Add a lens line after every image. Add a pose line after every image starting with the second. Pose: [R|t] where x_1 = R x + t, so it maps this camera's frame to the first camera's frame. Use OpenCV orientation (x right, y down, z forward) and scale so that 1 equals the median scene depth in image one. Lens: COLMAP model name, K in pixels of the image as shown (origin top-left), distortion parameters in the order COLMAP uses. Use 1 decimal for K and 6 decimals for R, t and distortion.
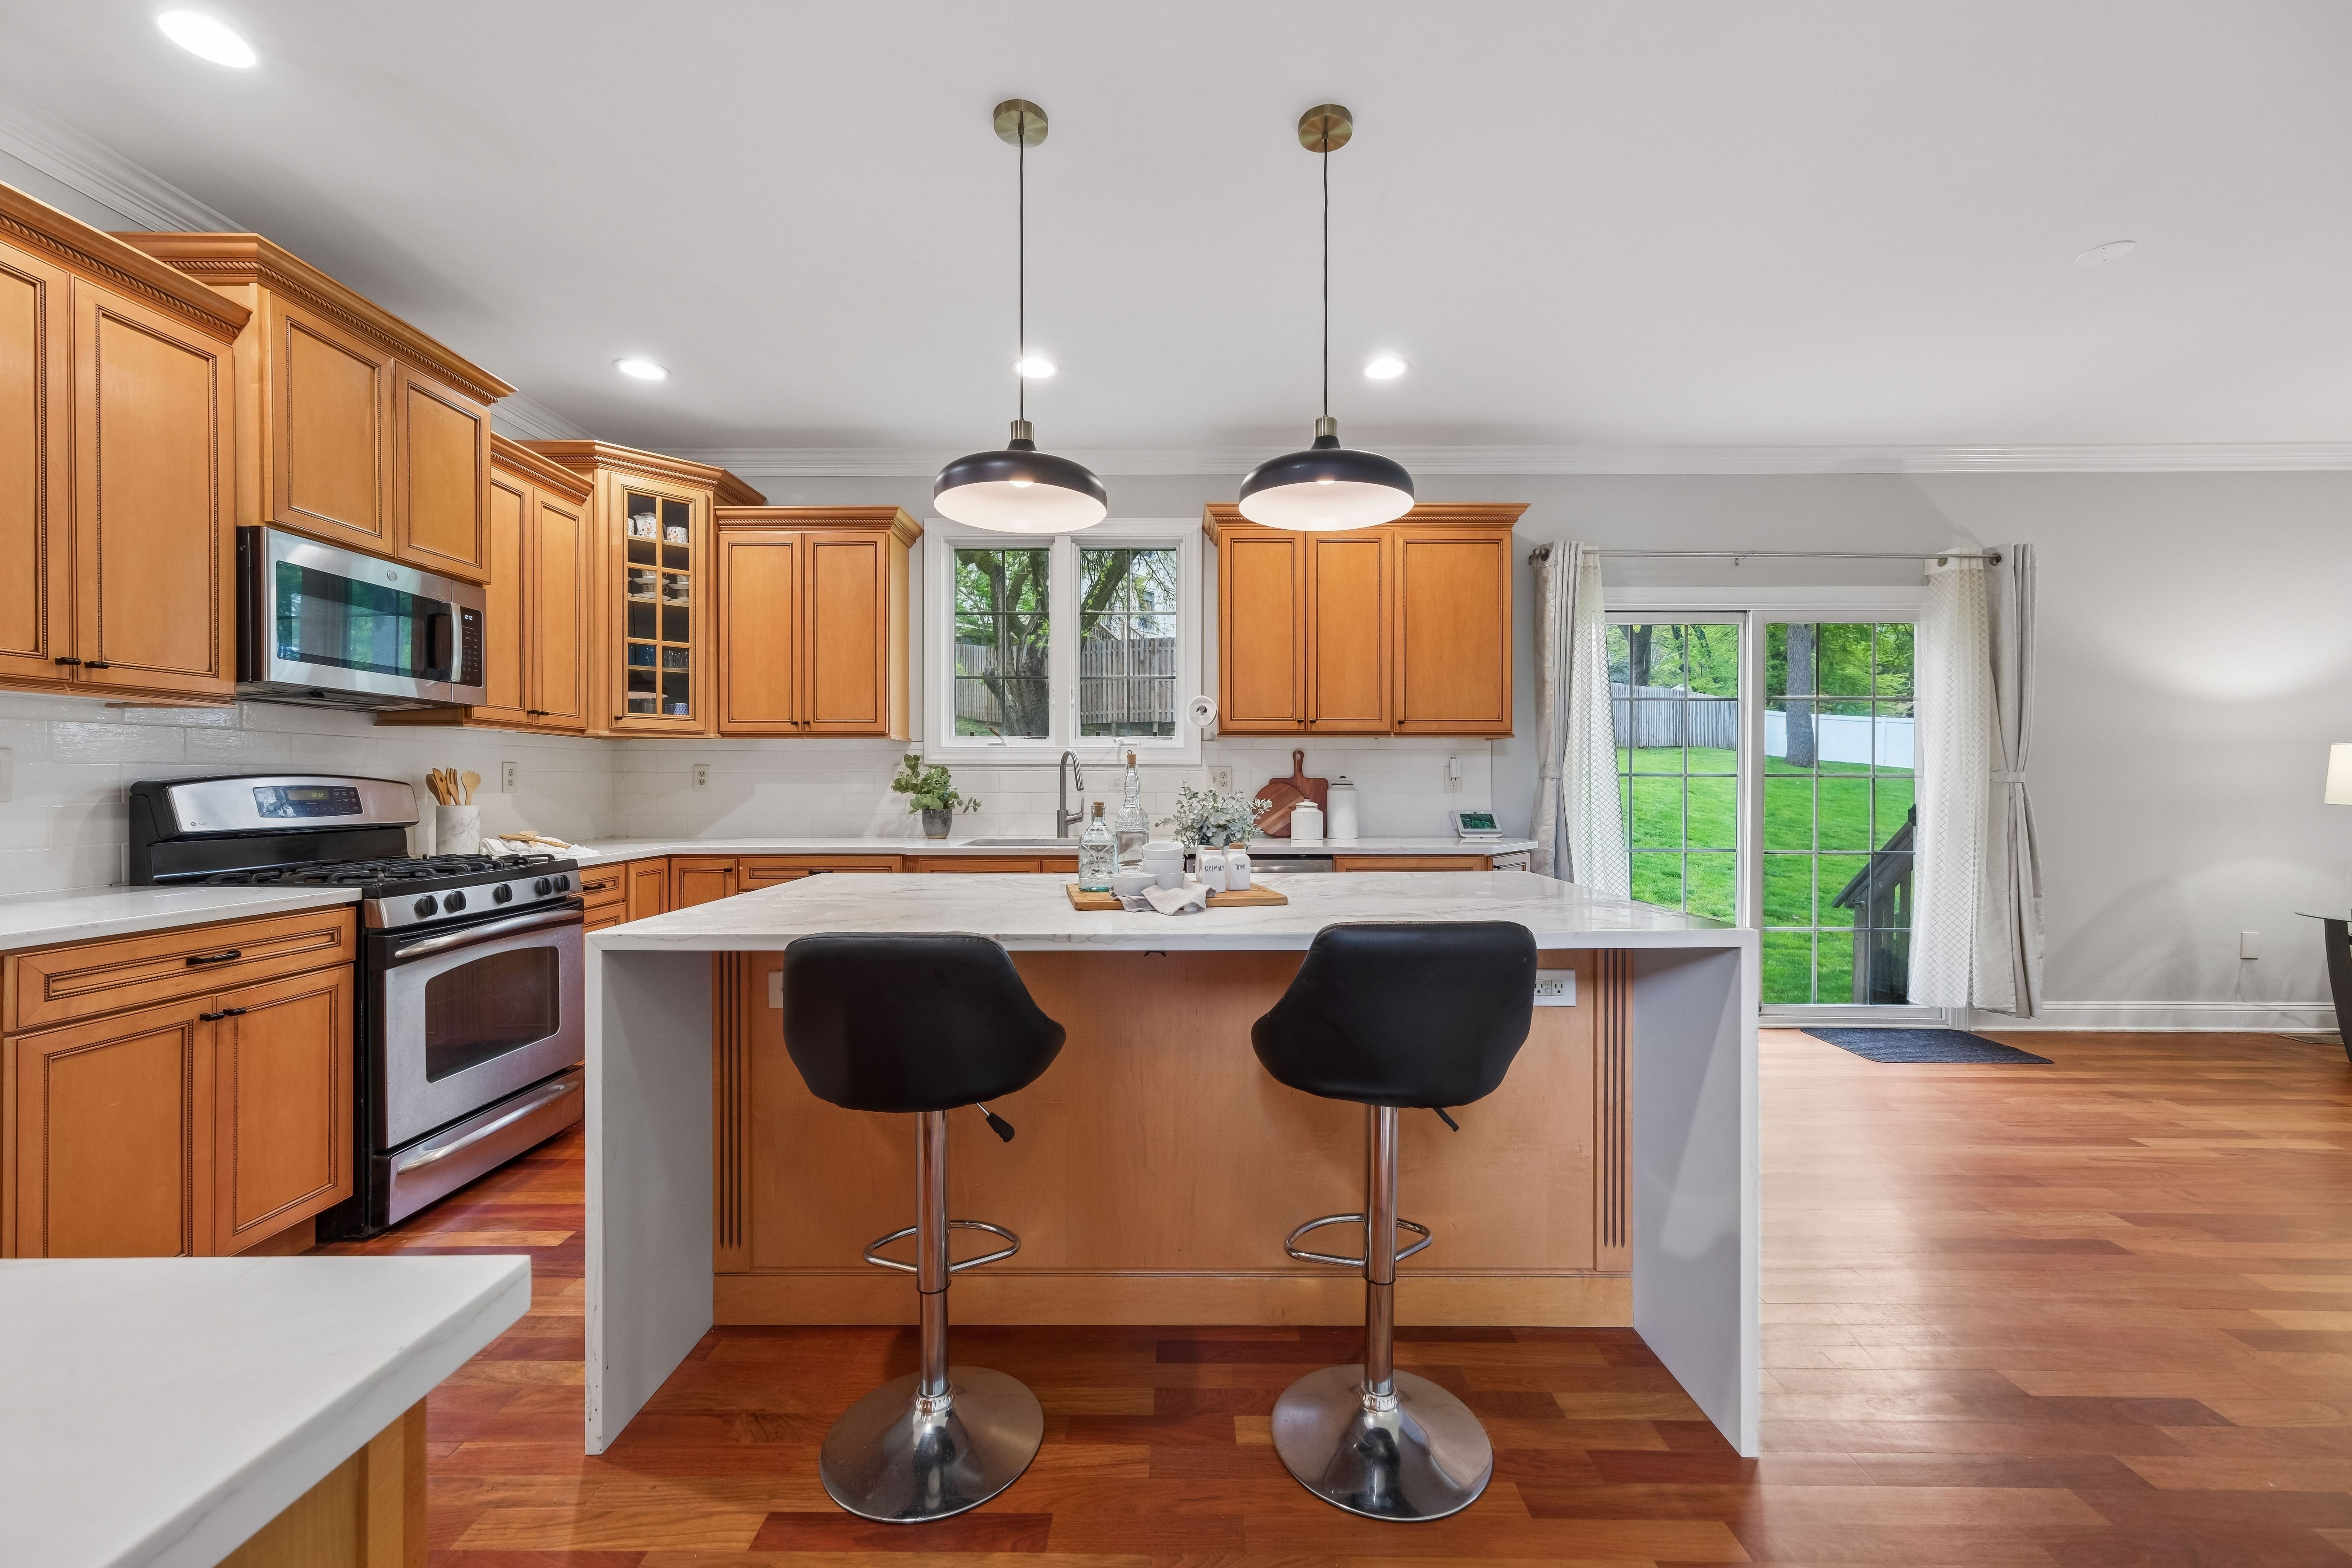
lens RADIAL K [[906.4, 0, 1176.0], [0, 906.4, 784.0], [0, 0, 1]] dist [-0.001507, 0.000030]
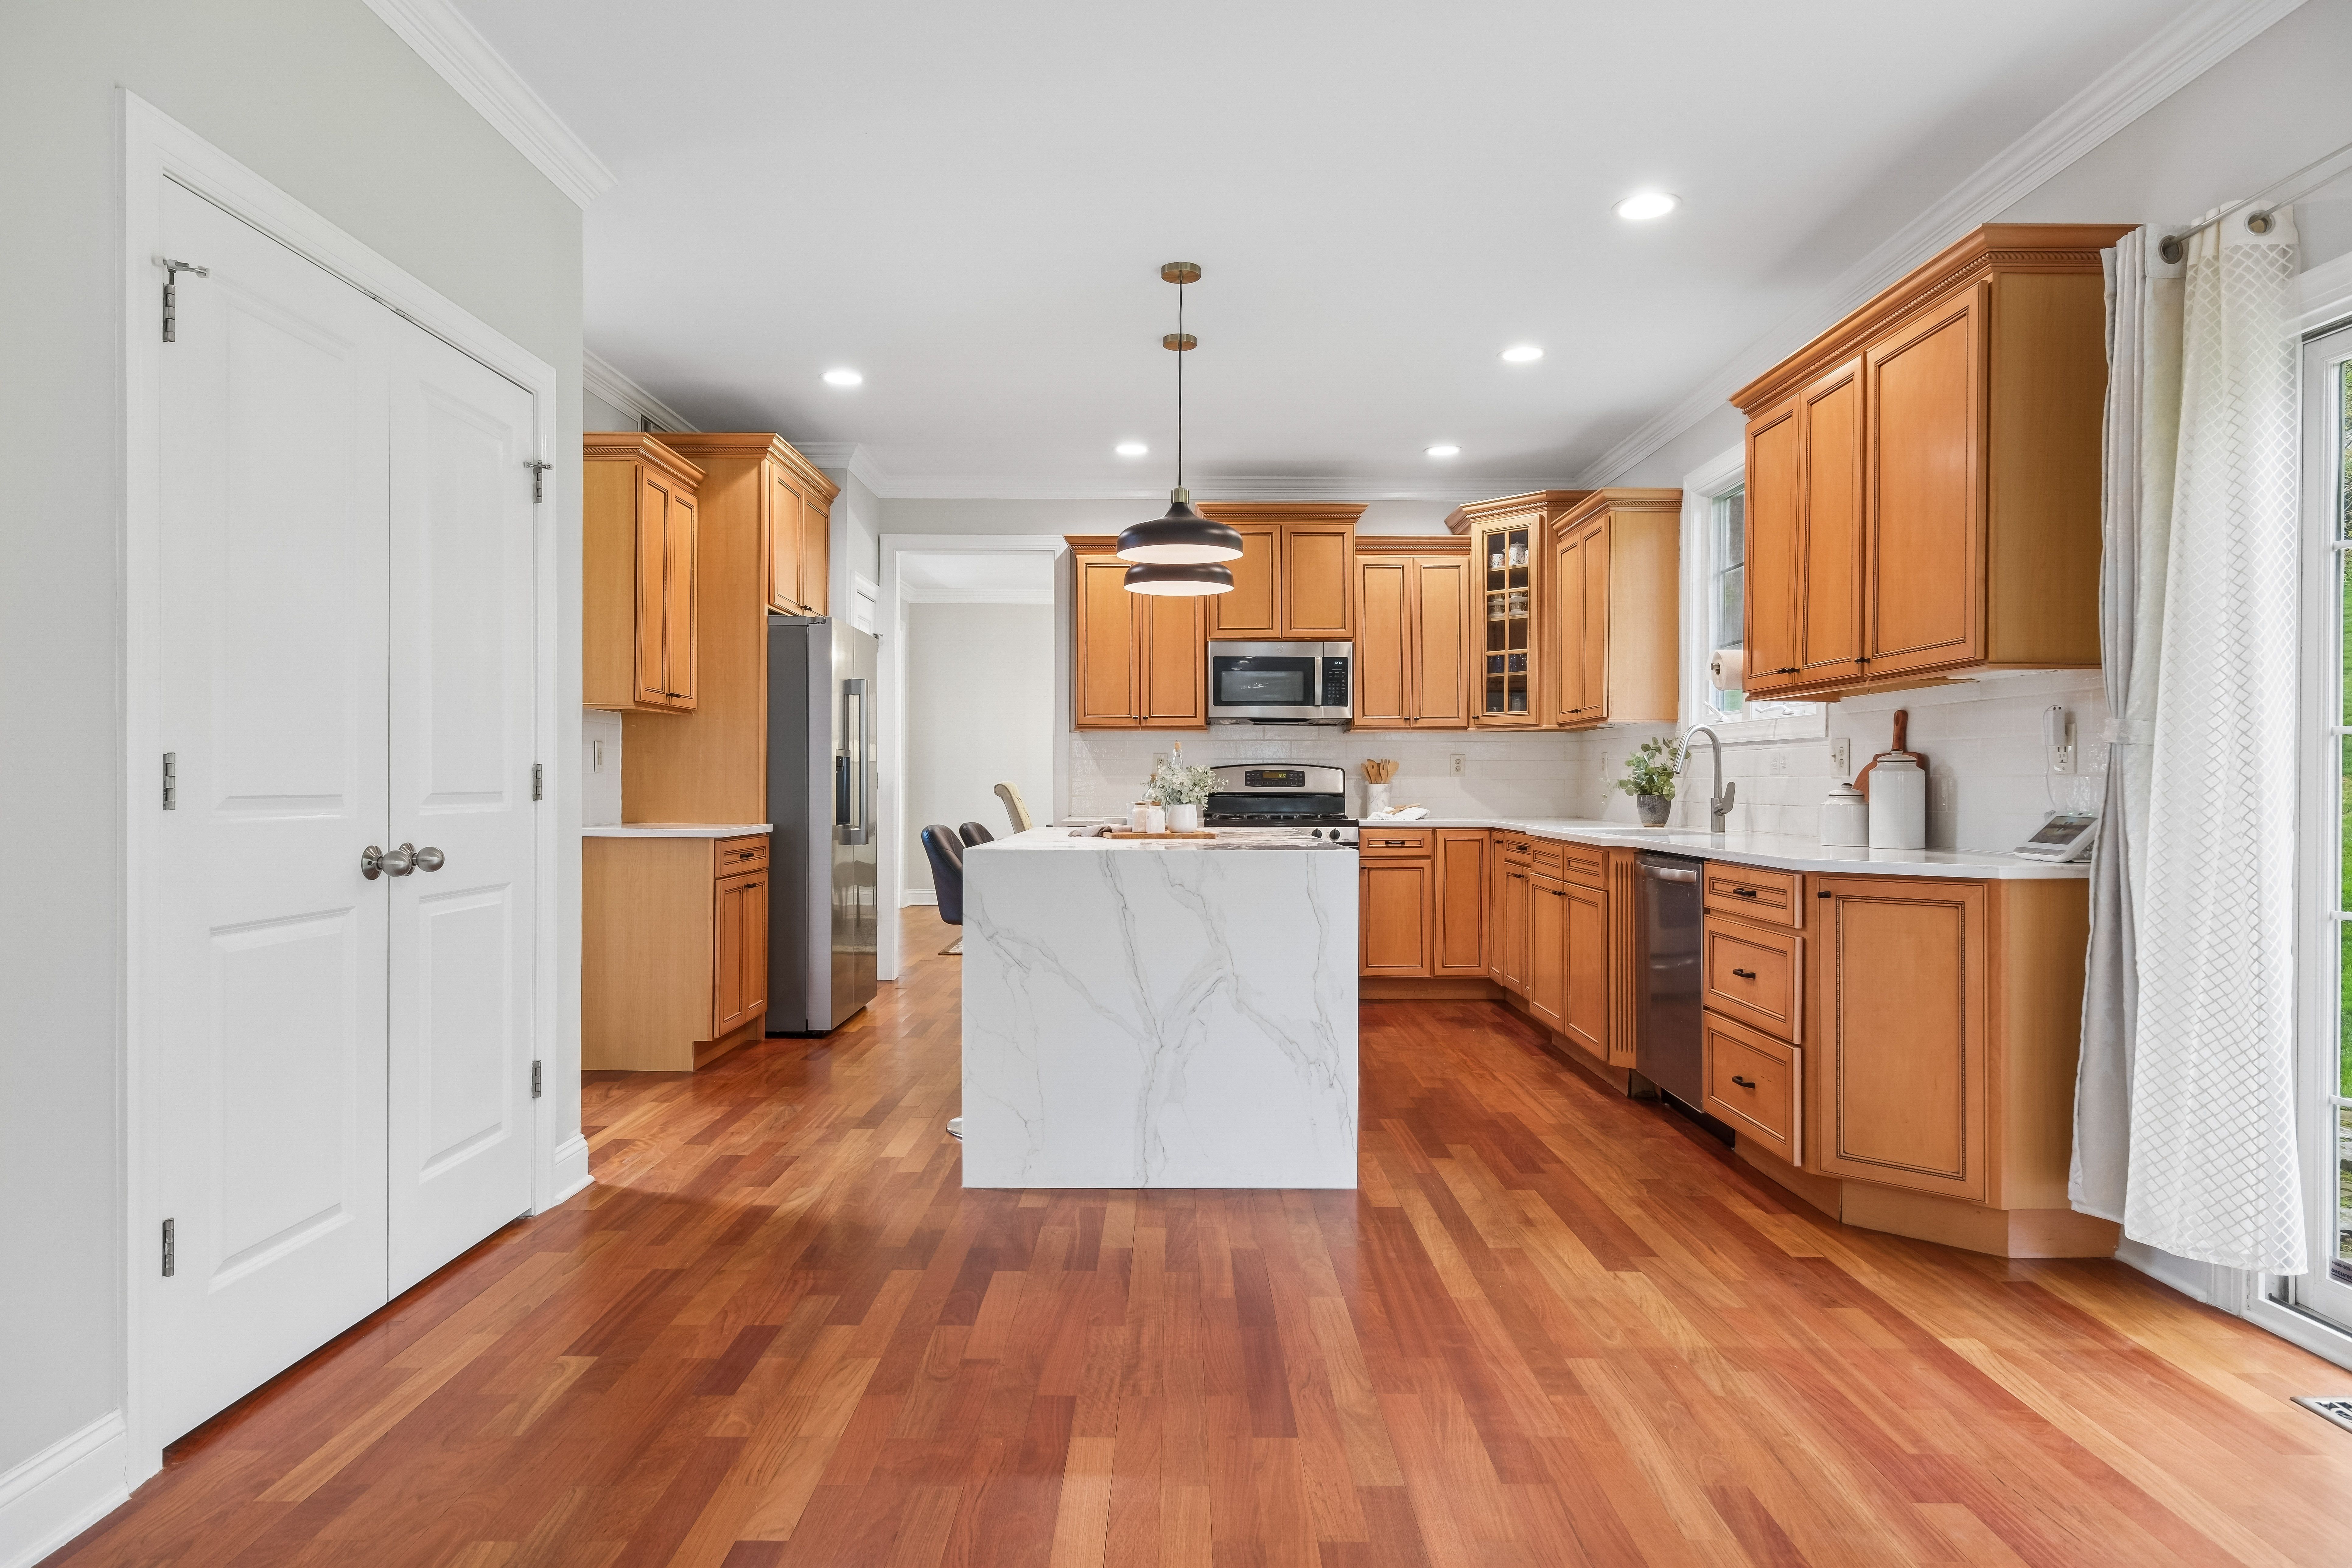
lens RADIAL K [[1362.6, 0, 1176.0], [0, 1362.6, 784.0], [0, 0, 1]] dist [0.001112, 0.000070]
pose [[0.002443, 0.002647, -0.999994, 1.172263], [-0.006706, 0.999974, 0.002630, 0.016288], [0.999975, 0.006699, 0.002461, 0.529148]]
